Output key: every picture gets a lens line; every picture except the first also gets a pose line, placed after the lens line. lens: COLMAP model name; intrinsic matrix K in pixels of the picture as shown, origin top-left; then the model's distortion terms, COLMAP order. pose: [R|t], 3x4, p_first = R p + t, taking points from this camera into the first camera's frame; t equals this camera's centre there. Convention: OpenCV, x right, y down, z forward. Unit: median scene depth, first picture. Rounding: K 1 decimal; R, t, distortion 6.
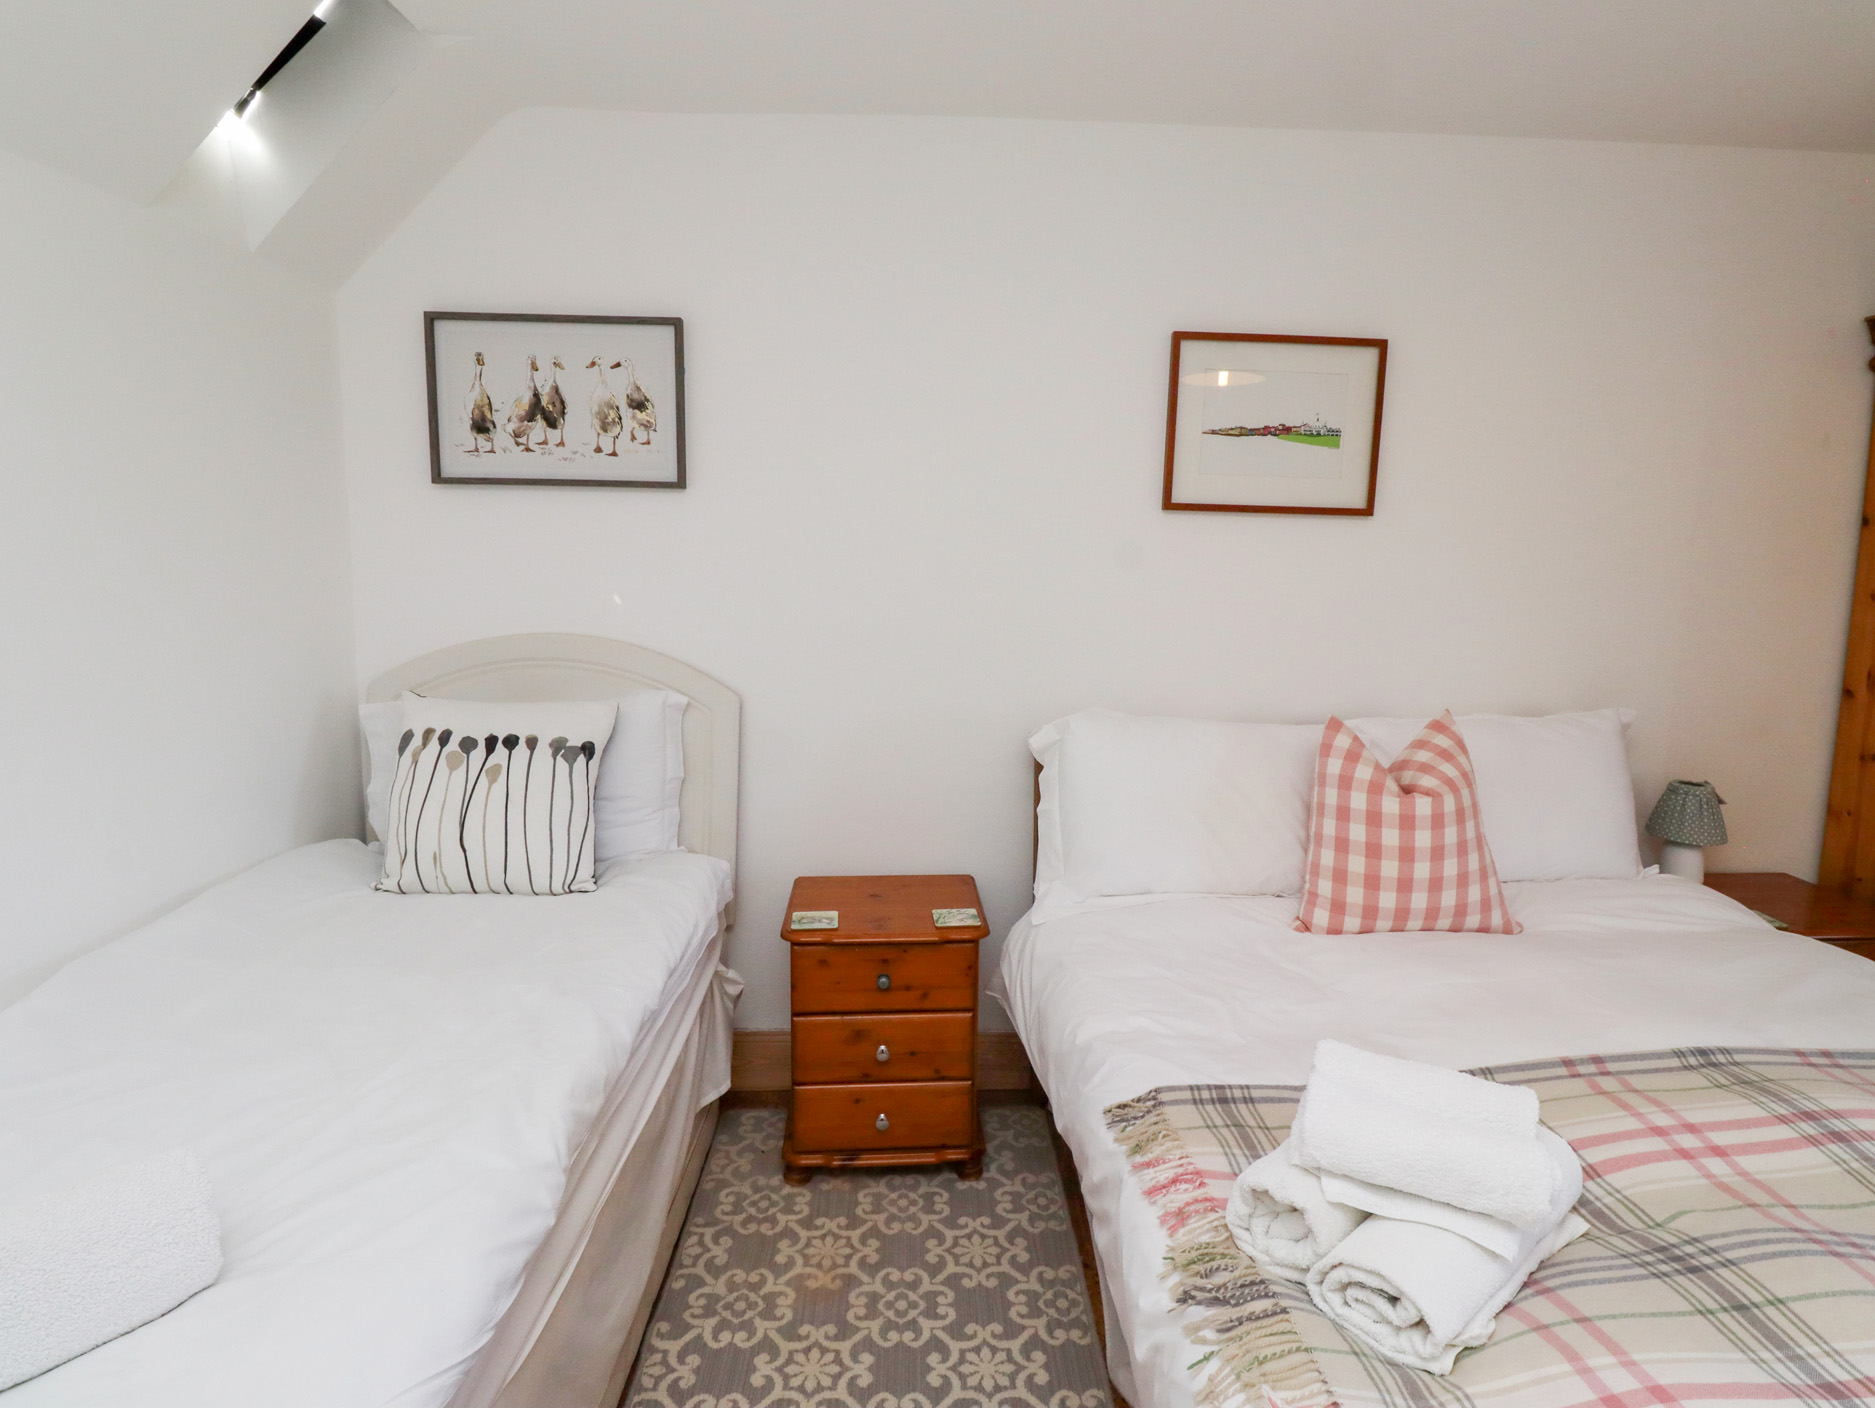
lens RADIAL K [[990.7, 0, 947.9], [0, 990.7, 678.7], [0, 0, 1]] dist [-0.001243, -0.013154]
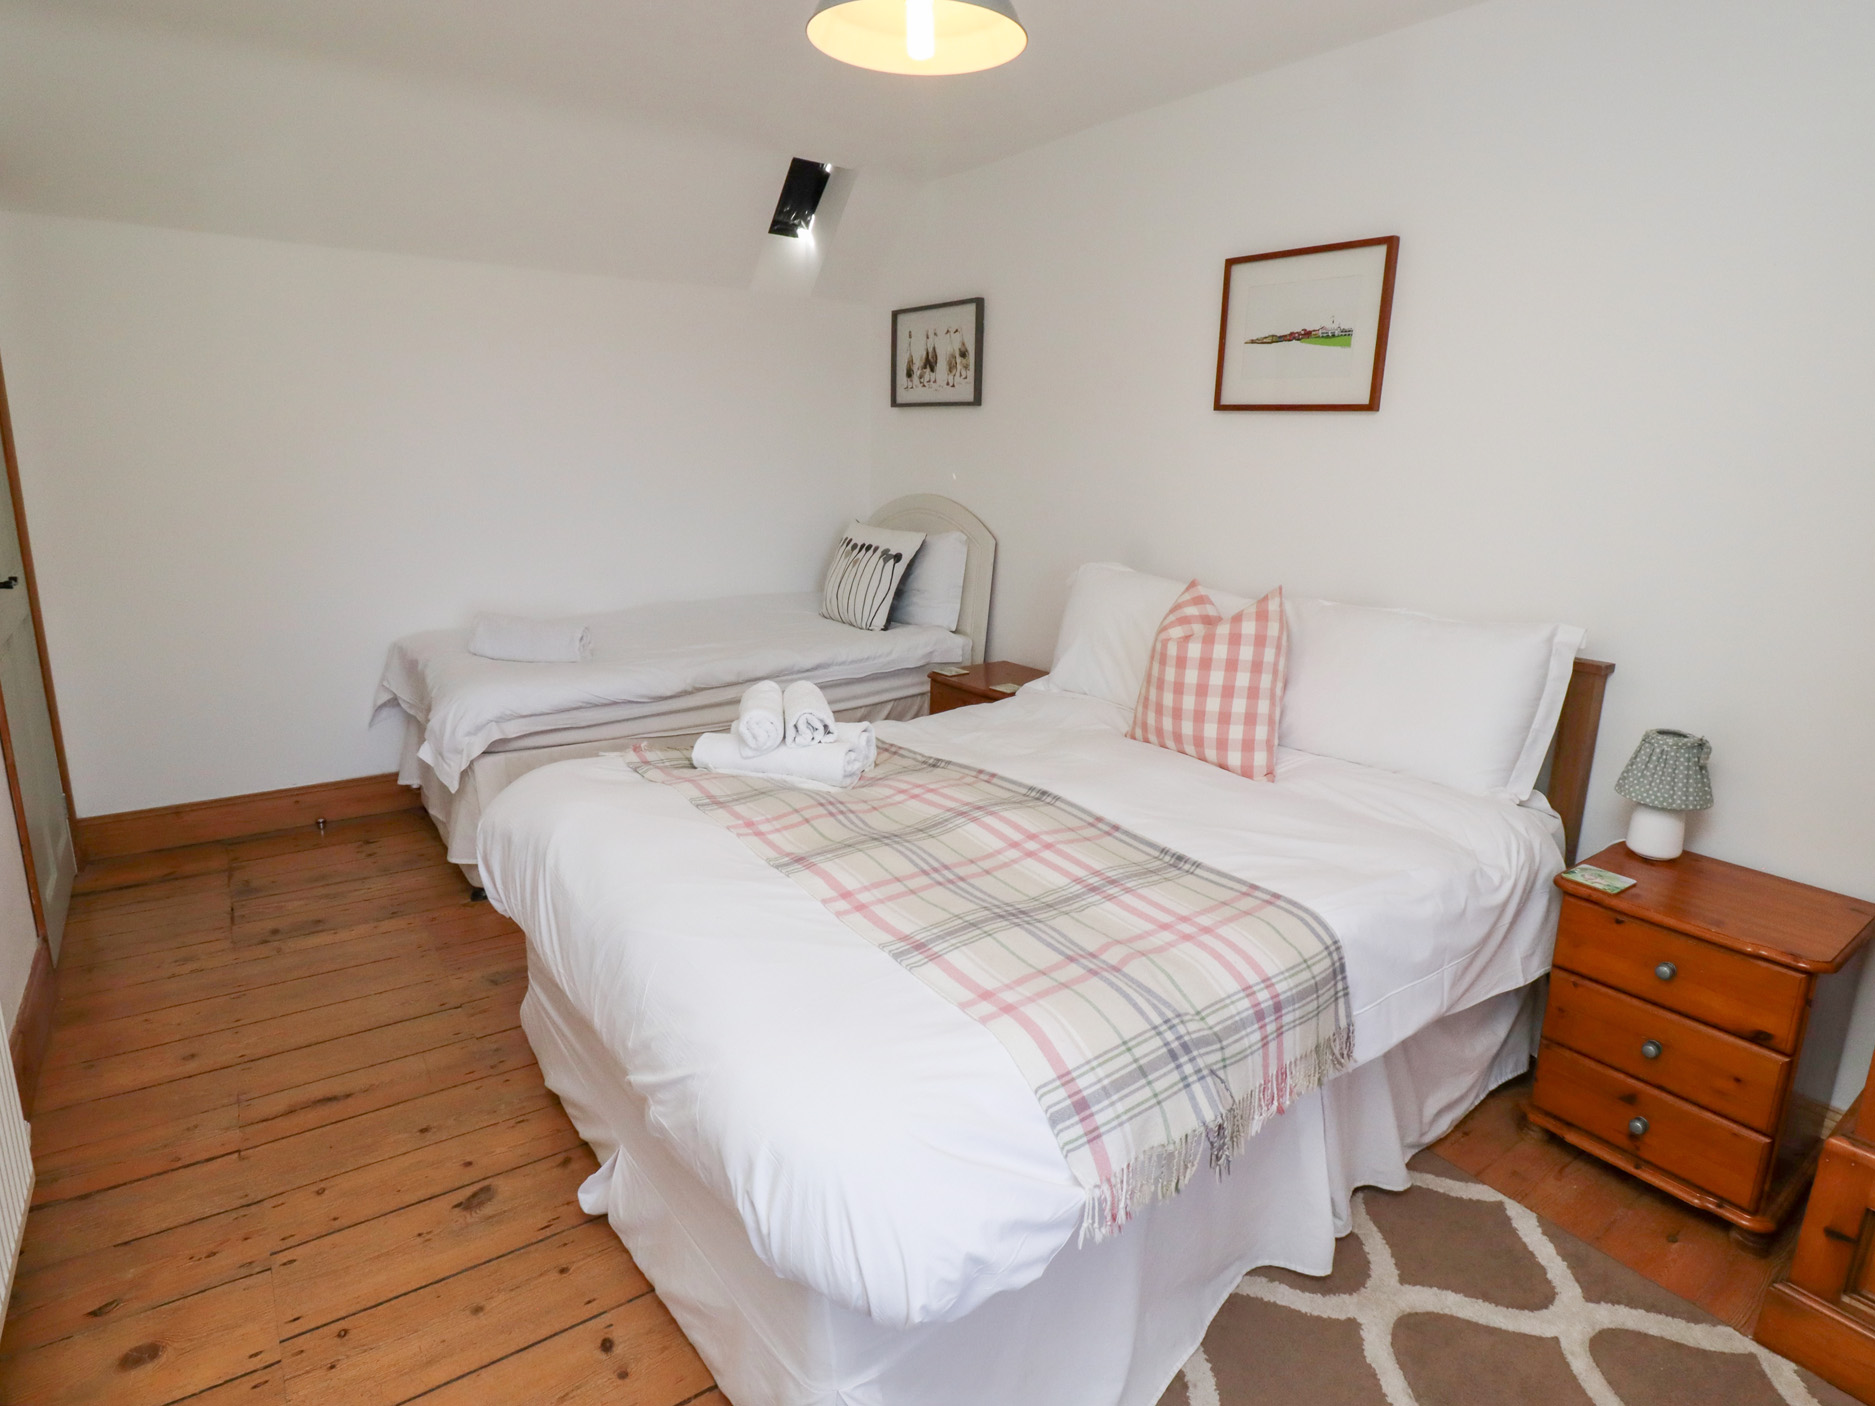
lens RADIAL K [[990.7, 0, 935.6], [0, 990.7, 689.1], [0, 0, 1]] dist [-0.001243, -0.013154]
pose [[0.560914, 0.197469, -0.803979, 1.164187], [-0.123090, 0.980235, 0.154883, 0.019392], [0.818672, 0.012086, 0.574134, 0.030306]]
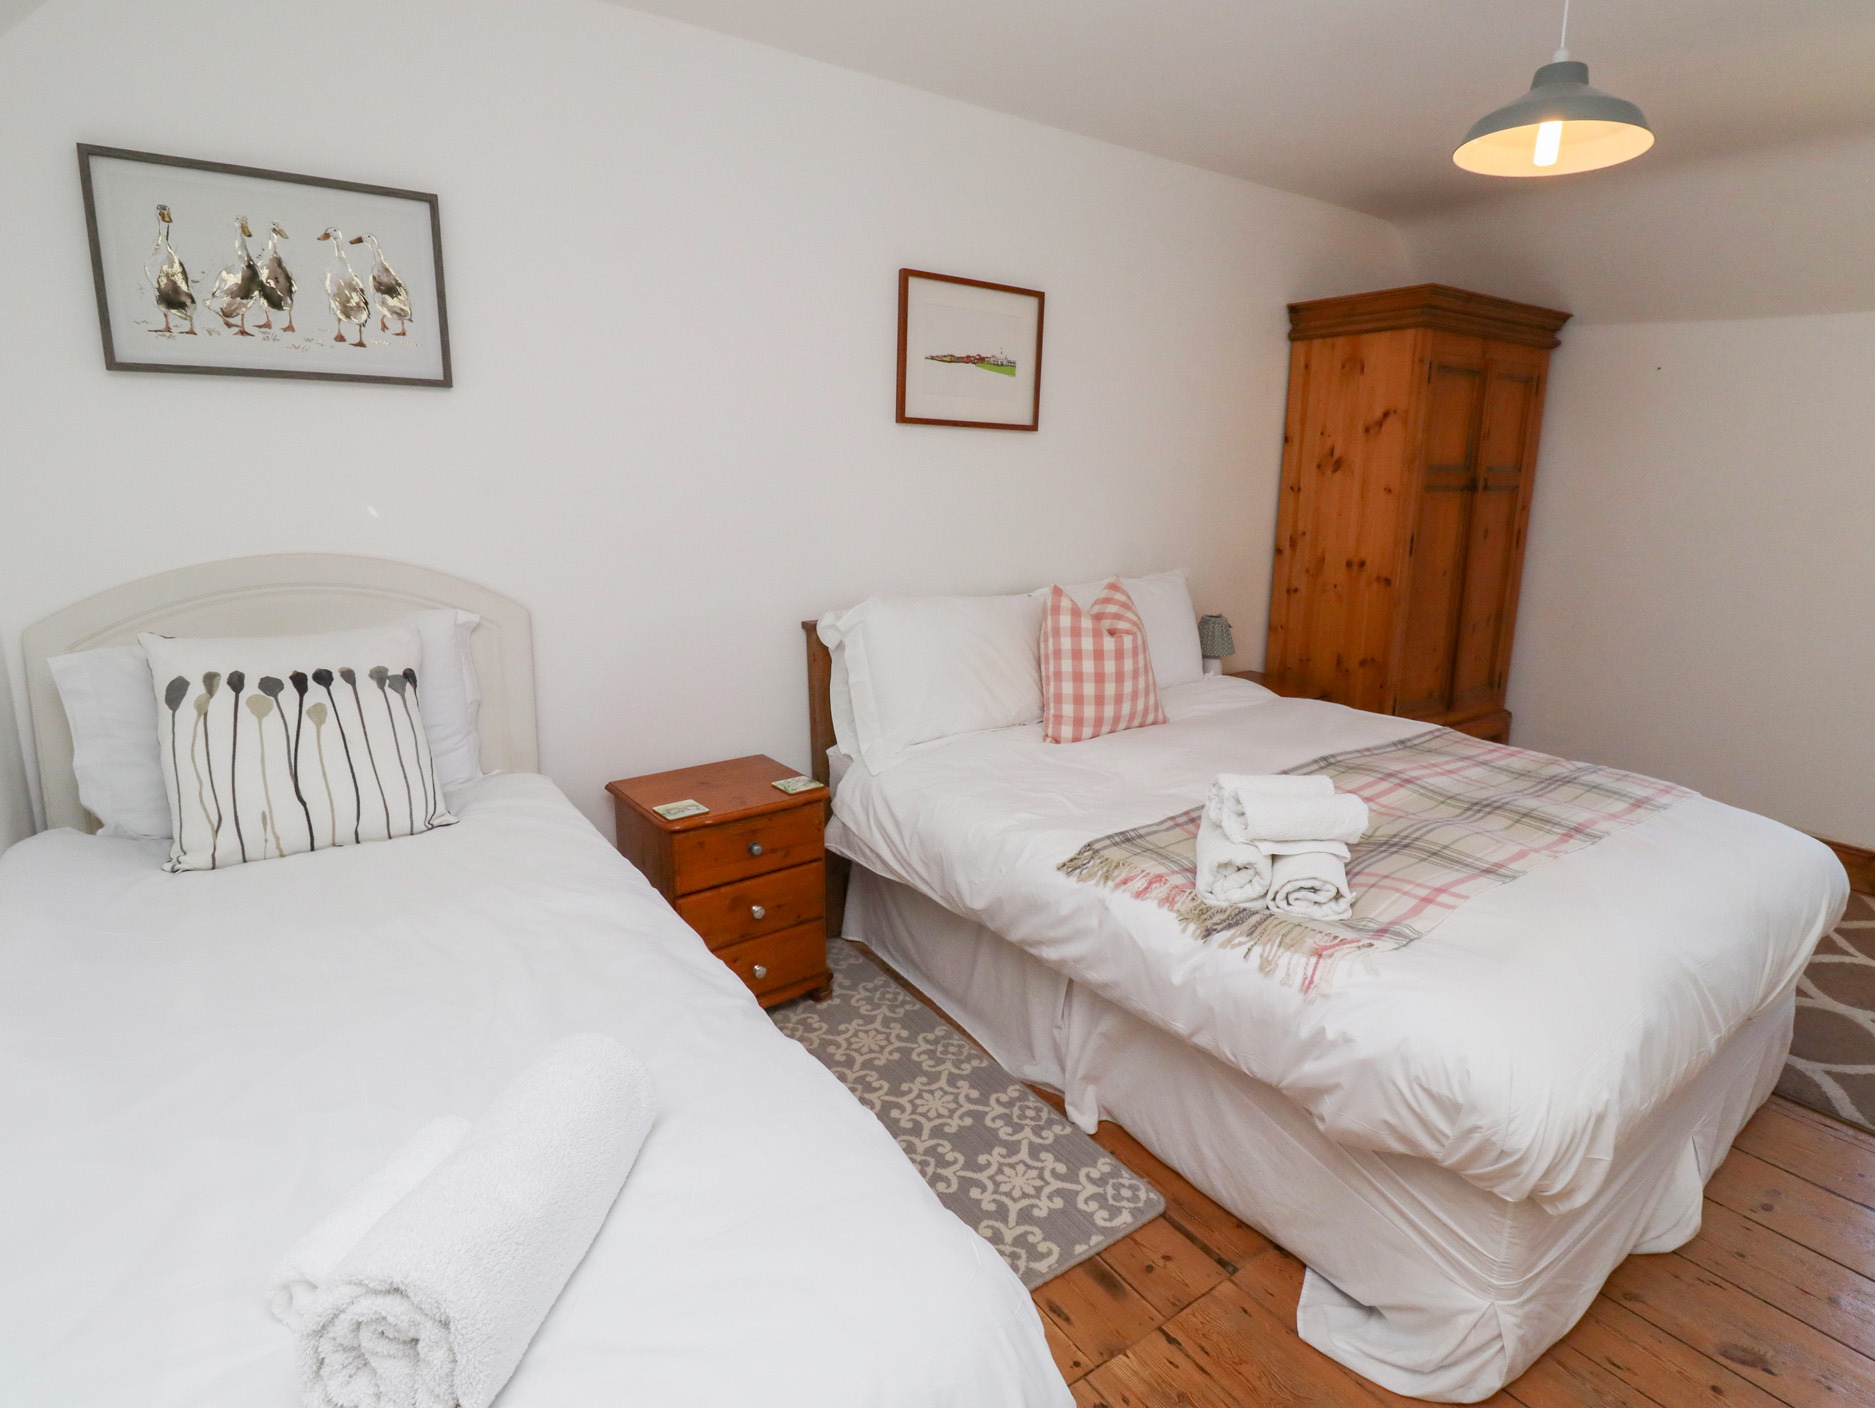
lens RADIAL K [[990.7, 0, 956.8], [0, 990.7, 684.5], [0, 0, 1]] dist [-0.001243, -0.013154]
pose [[0.827385, -0.121735, 0.548283, -0.448373], [0.065988, 0.990536, 0.120349, 0.001371], [-0.557745, -0.063395, 0.827588, -0.040715]]
